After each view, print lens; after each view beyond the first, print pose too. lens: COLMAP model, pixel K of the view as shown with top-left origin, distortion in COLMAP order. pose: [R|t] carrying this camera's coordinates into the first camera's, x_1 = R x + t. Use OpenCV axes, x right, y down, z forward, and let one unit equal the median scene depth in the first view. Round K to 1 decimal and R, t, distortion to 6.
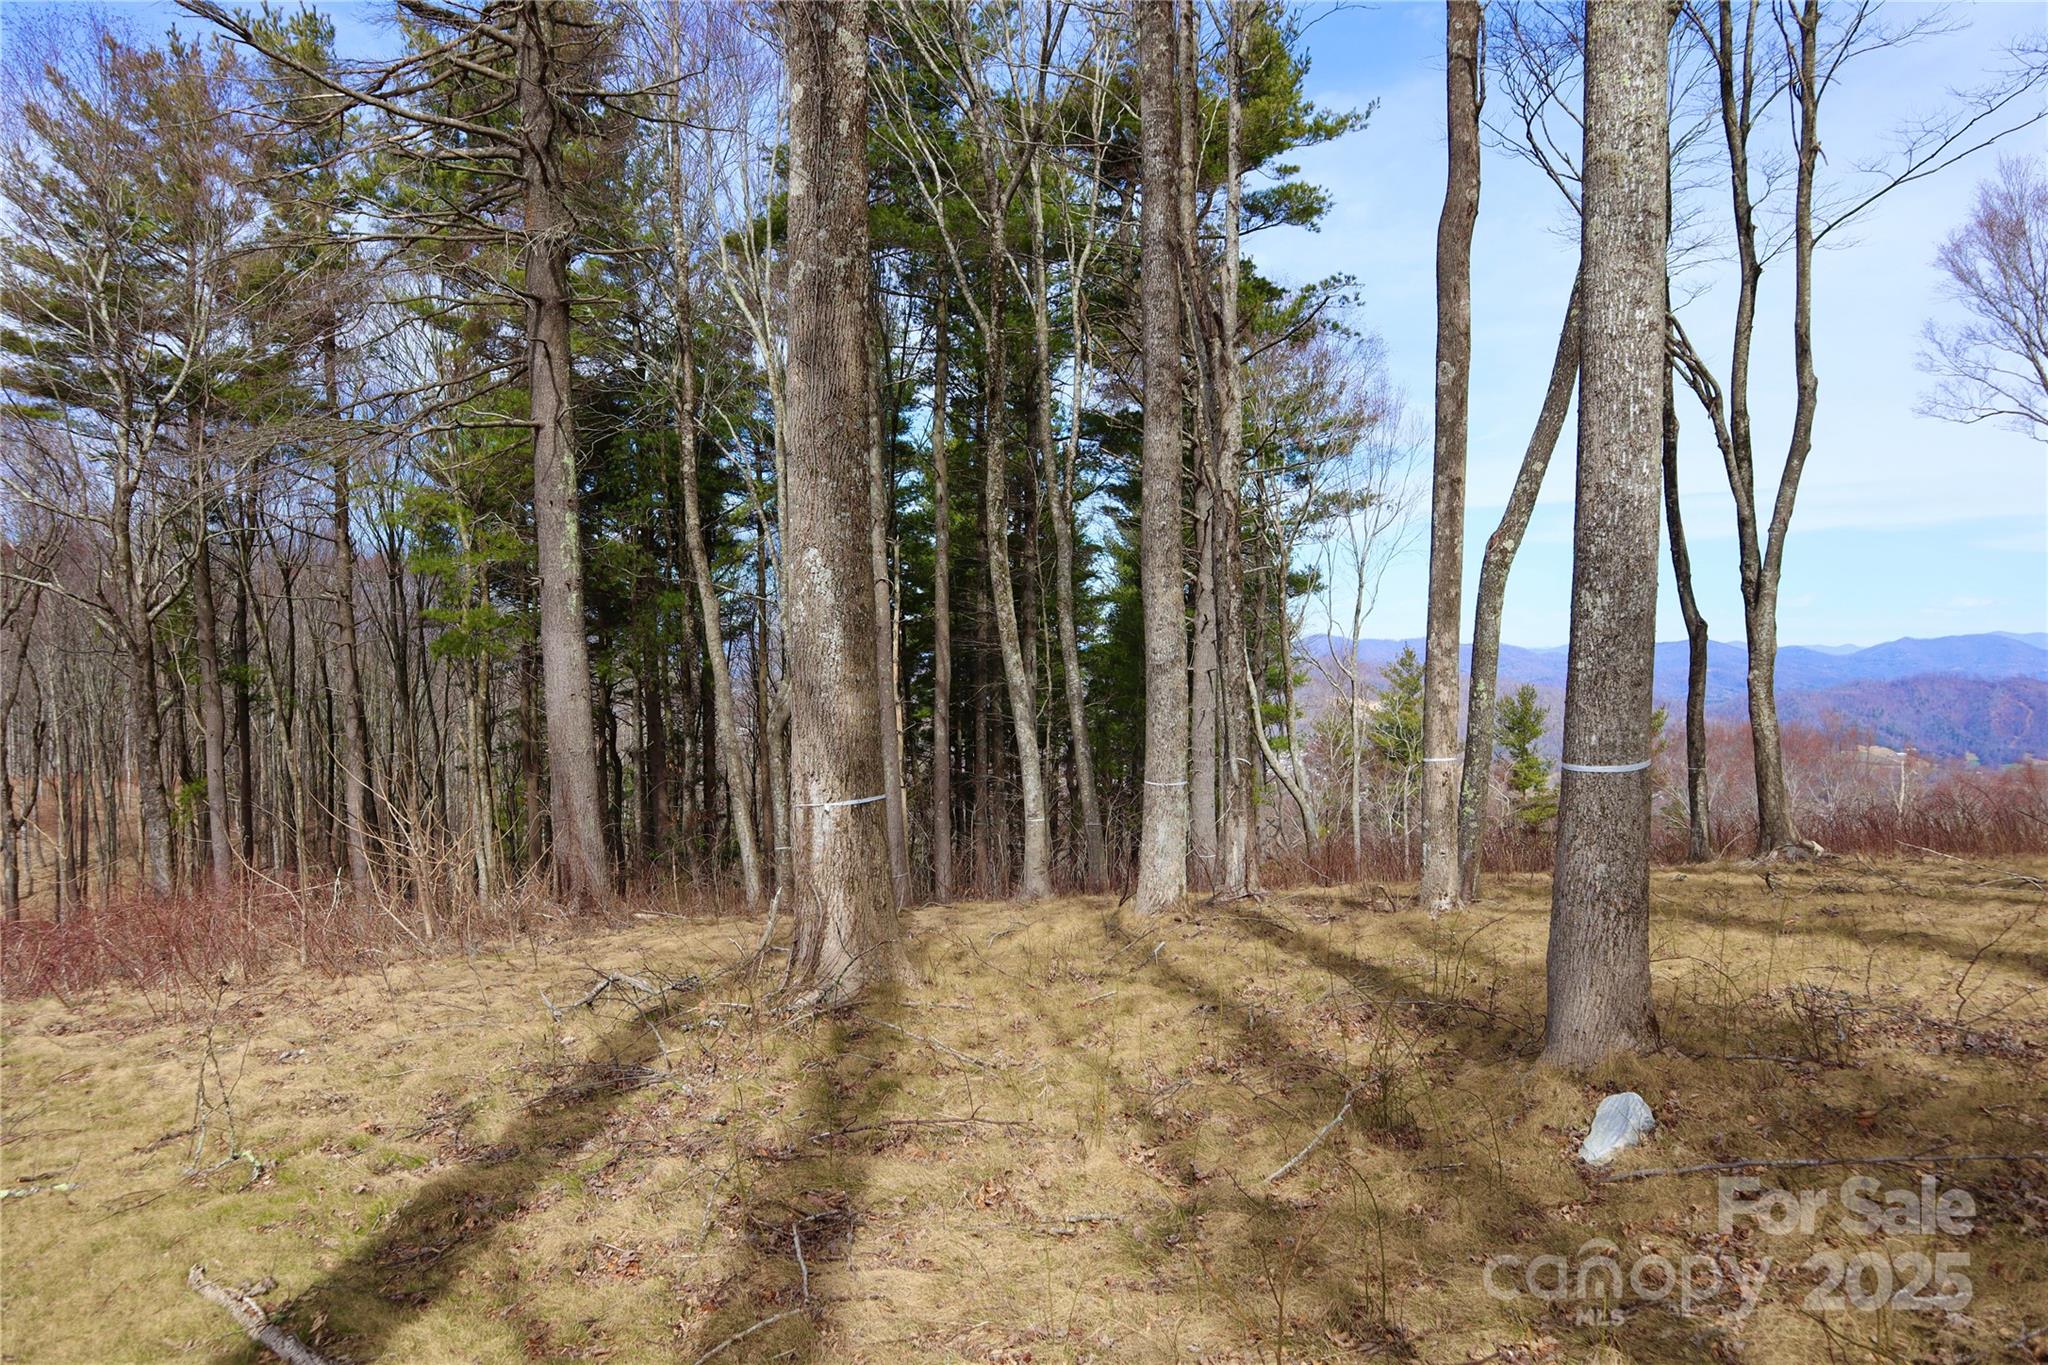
lens RADIAL K [[1398.0, 0, 1022.5], [0, 1398.0, 670.0], [0, 0, 1]] dist [-0.088108, -0.000207]
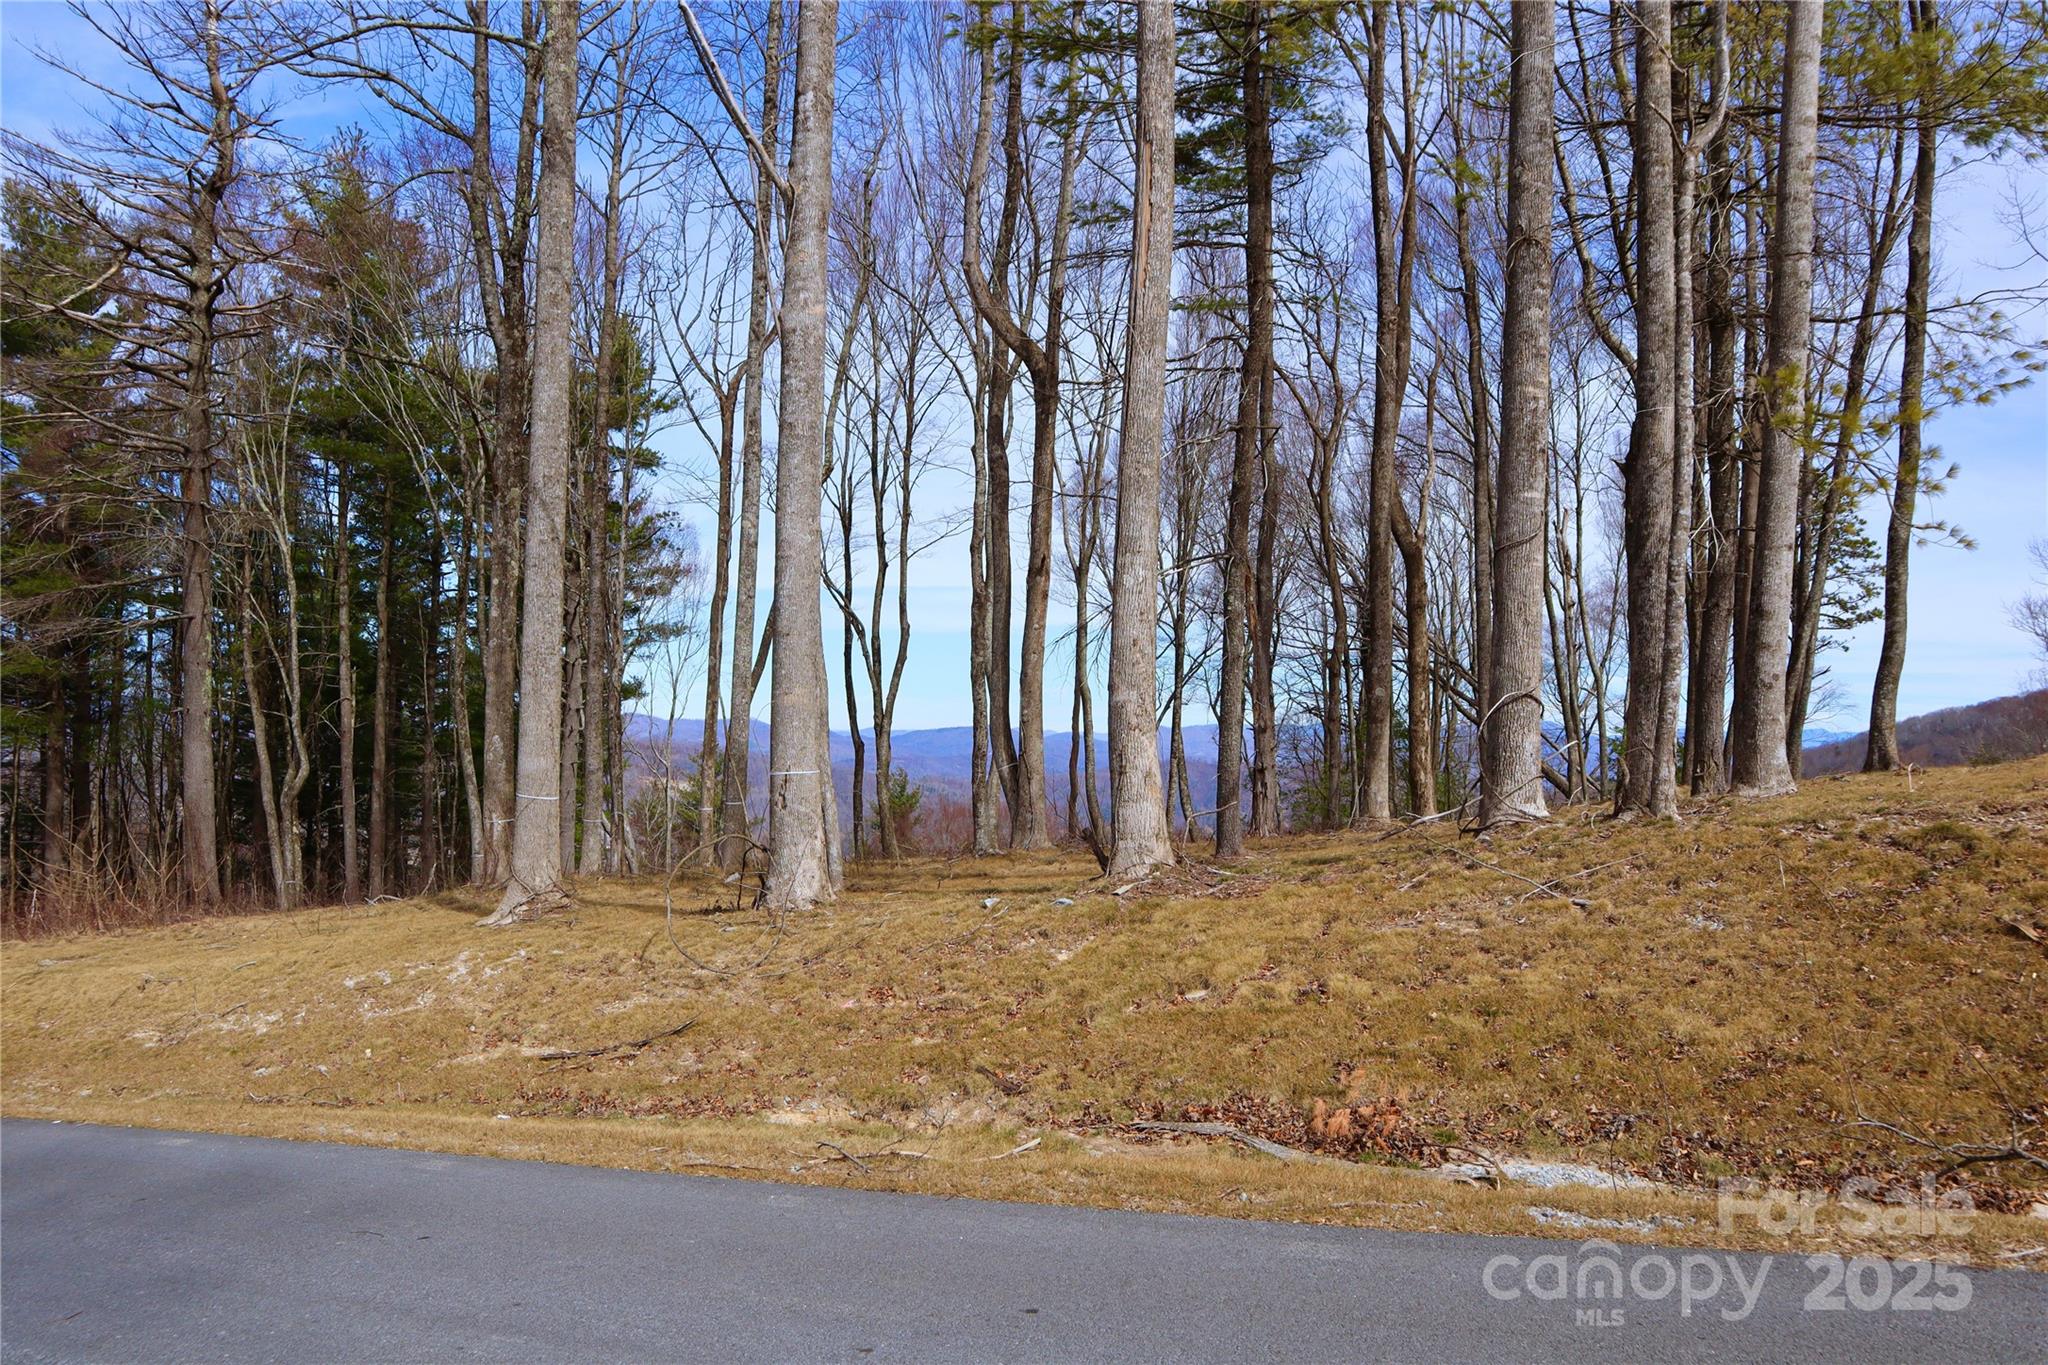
lens RADIAL K [[1398.0, 0, 1029.5], [0, 1398.0, 686.2], [0, 0, 1]] dist [-0.088108, -0.000207]
pose [[0.882461, 0.032832, 0.469237, -0.137358], [-0.011792, 0.998792, -0.047709, -0.017740], [-0.470237, 0.036568, 0.881782, -0.559328]]
